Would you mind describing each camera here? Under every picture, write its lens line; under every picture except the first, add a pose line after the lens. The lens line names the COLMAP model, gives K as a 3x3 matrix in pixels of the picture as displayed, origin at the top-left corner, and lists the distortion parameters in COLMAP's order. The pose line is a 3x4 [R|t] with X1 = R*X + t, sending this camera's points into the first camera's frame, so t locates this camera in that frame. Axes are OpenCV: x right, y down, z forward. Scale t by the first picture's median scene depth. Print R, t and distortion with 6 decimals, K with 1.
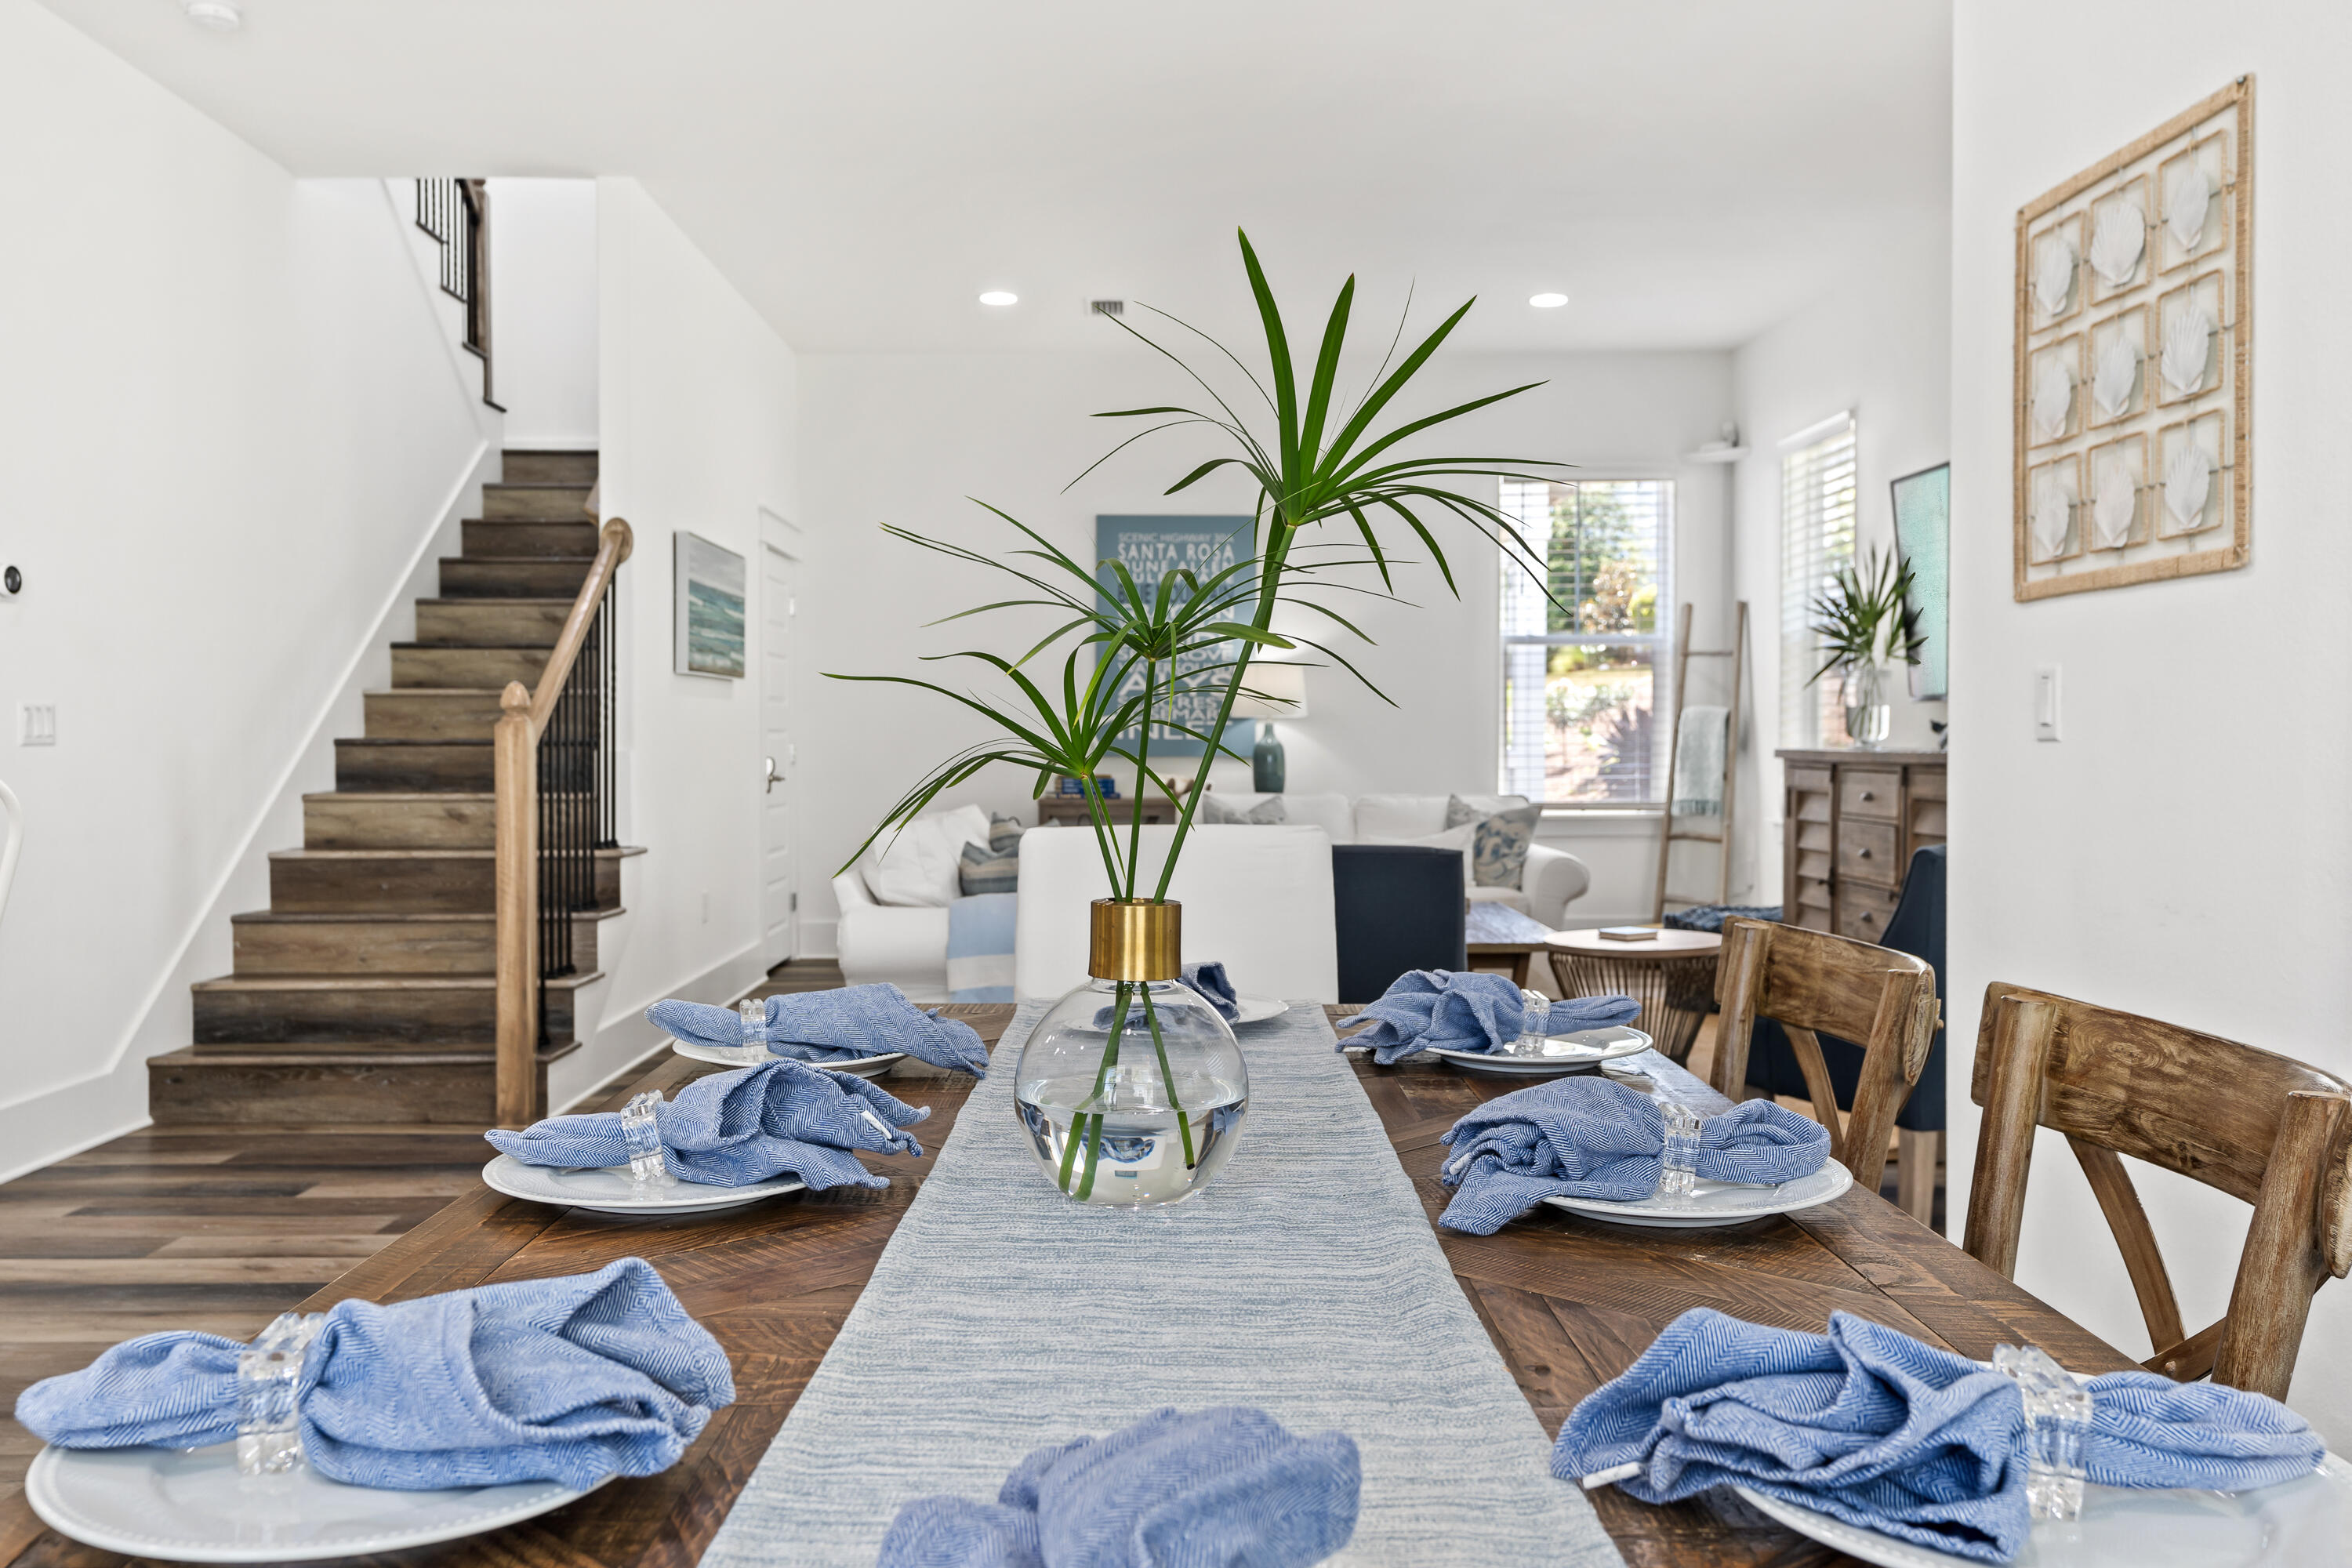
lens RADIAL K [[1870.1, 0, 1163.6], [0, 1870.1, 779.4], [0, 0, 1]] dist [-0.013915, -0.002963]
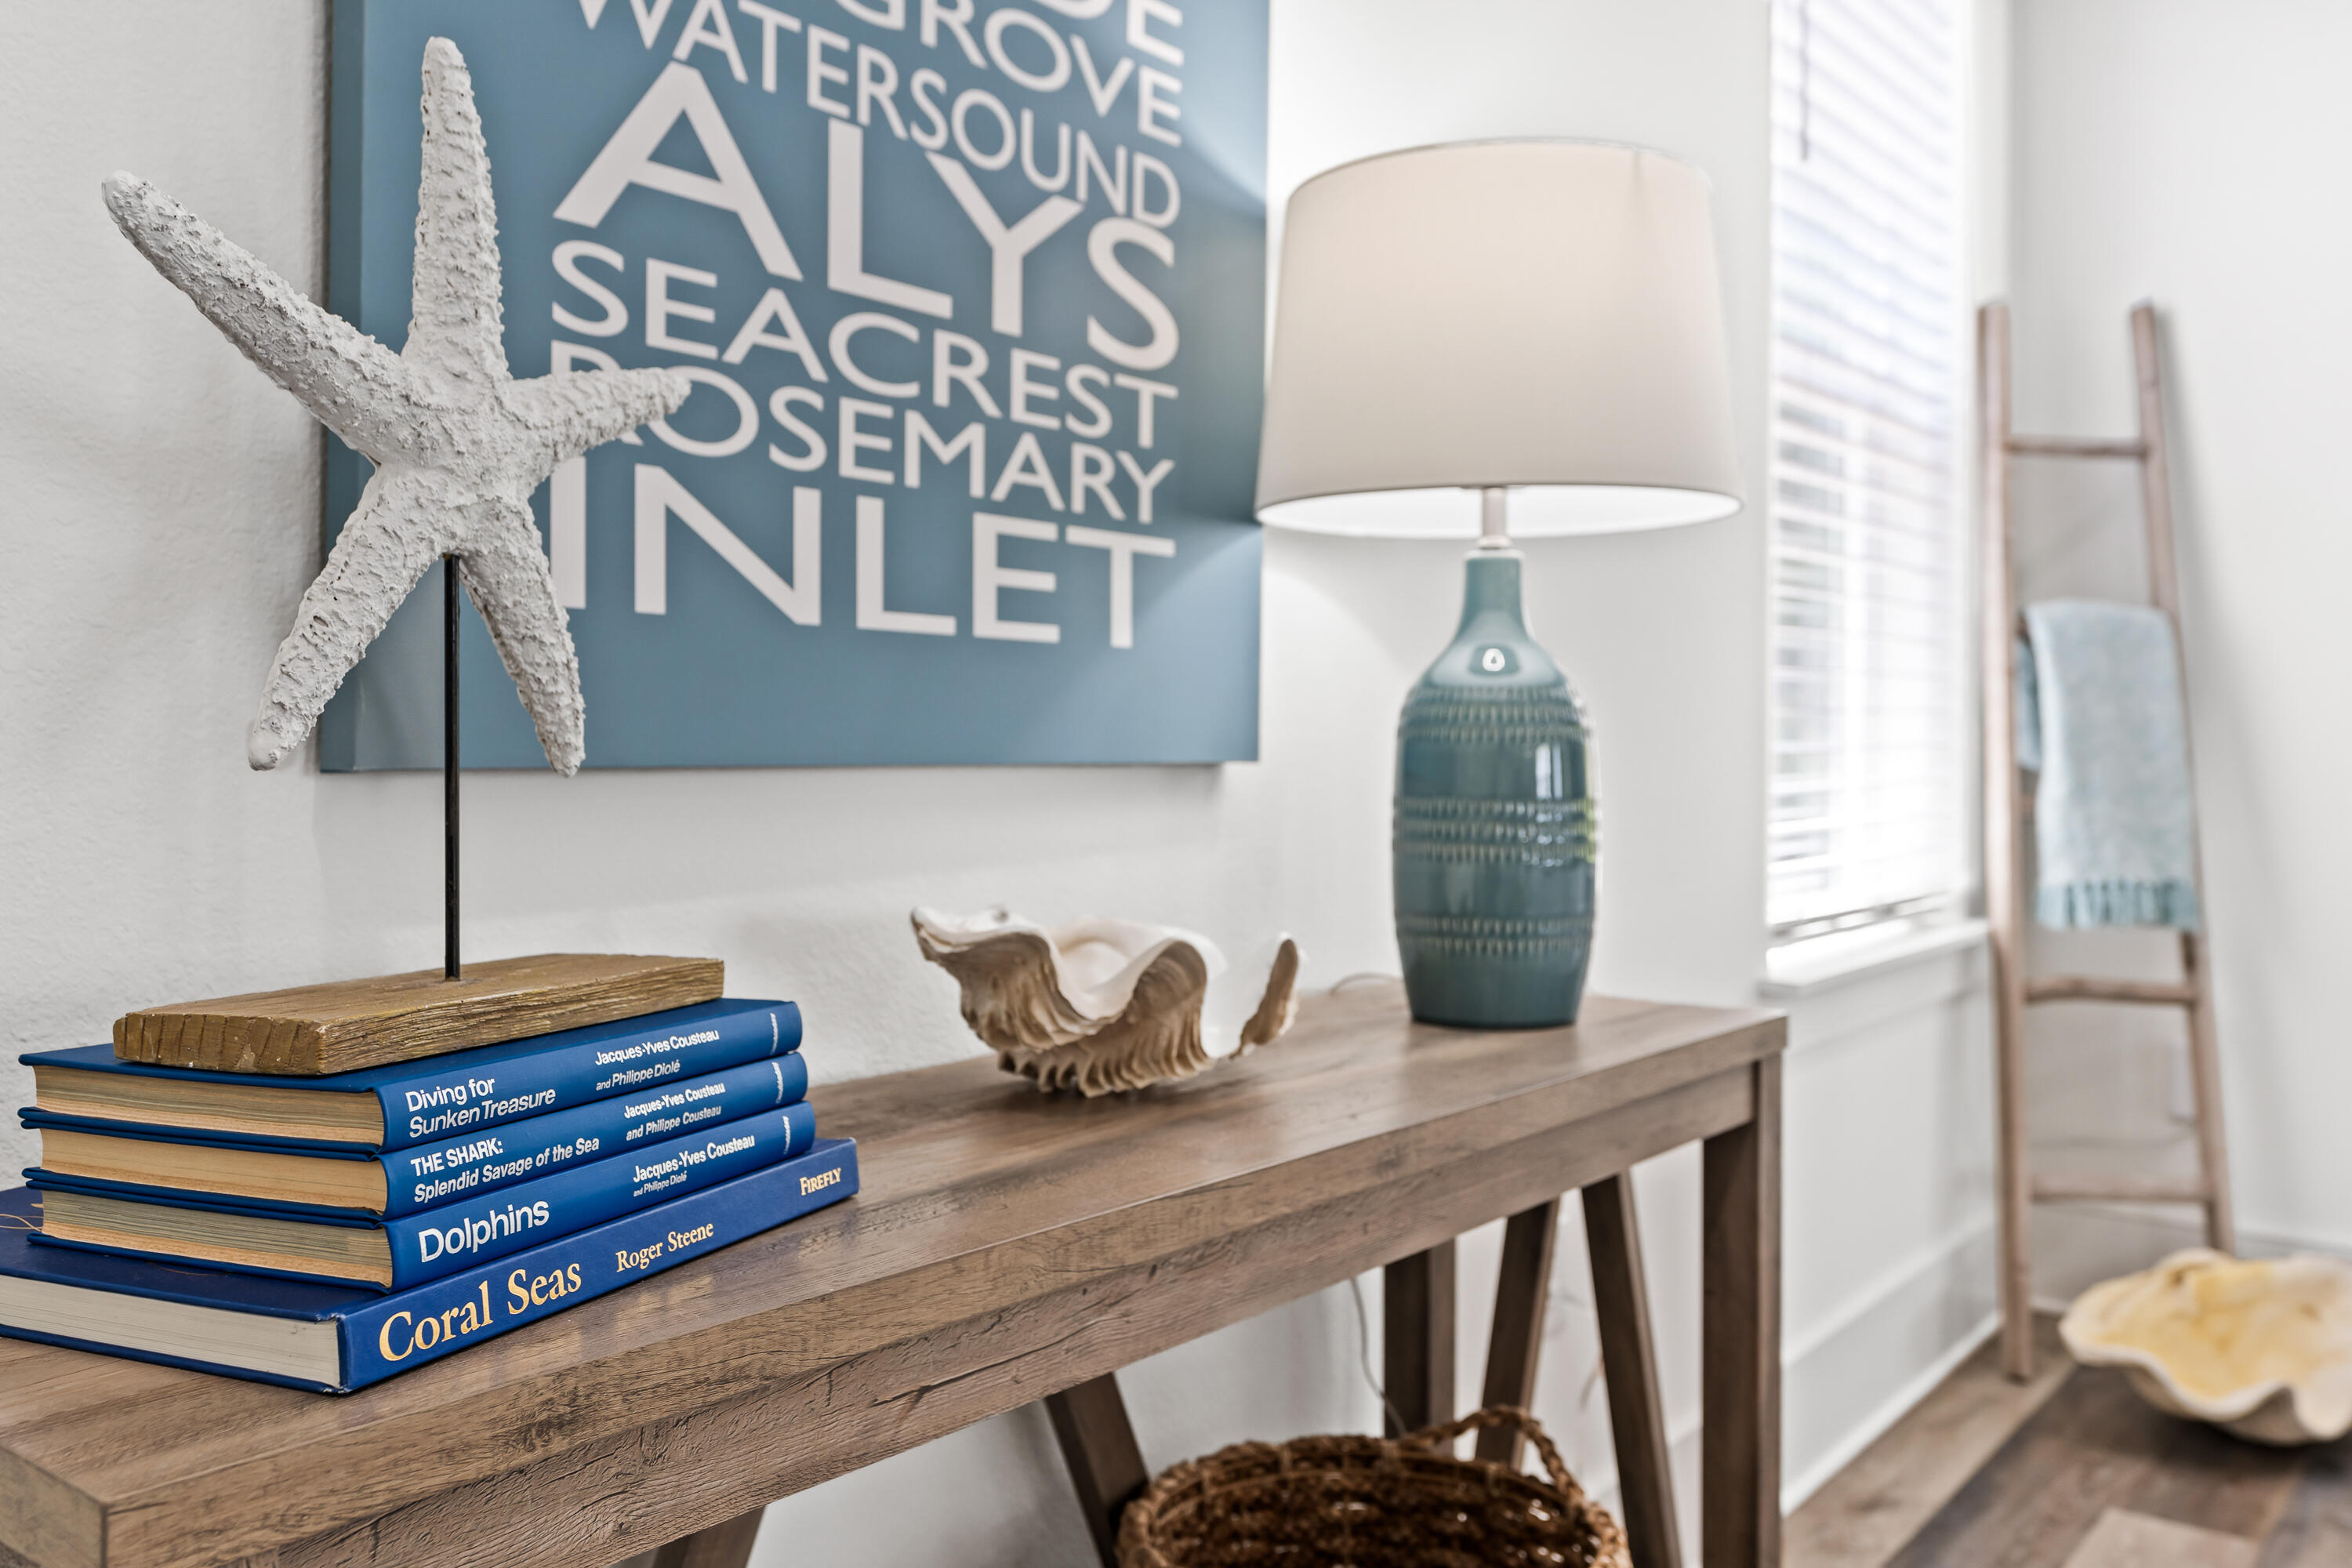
lens RADIAL K [[1978.1, 0, 1176.6], [0, 1978.1, 769.1], [0, 0, 1]] dist [-0.020583, -0.002120]
pose [[0.608179, -0.006641, 0.793772, -0.096736], [0.027116, 0.999555, -0.012414, -0.010009], [-0.793337, 0.029074, 0.608088, 0.922665]]
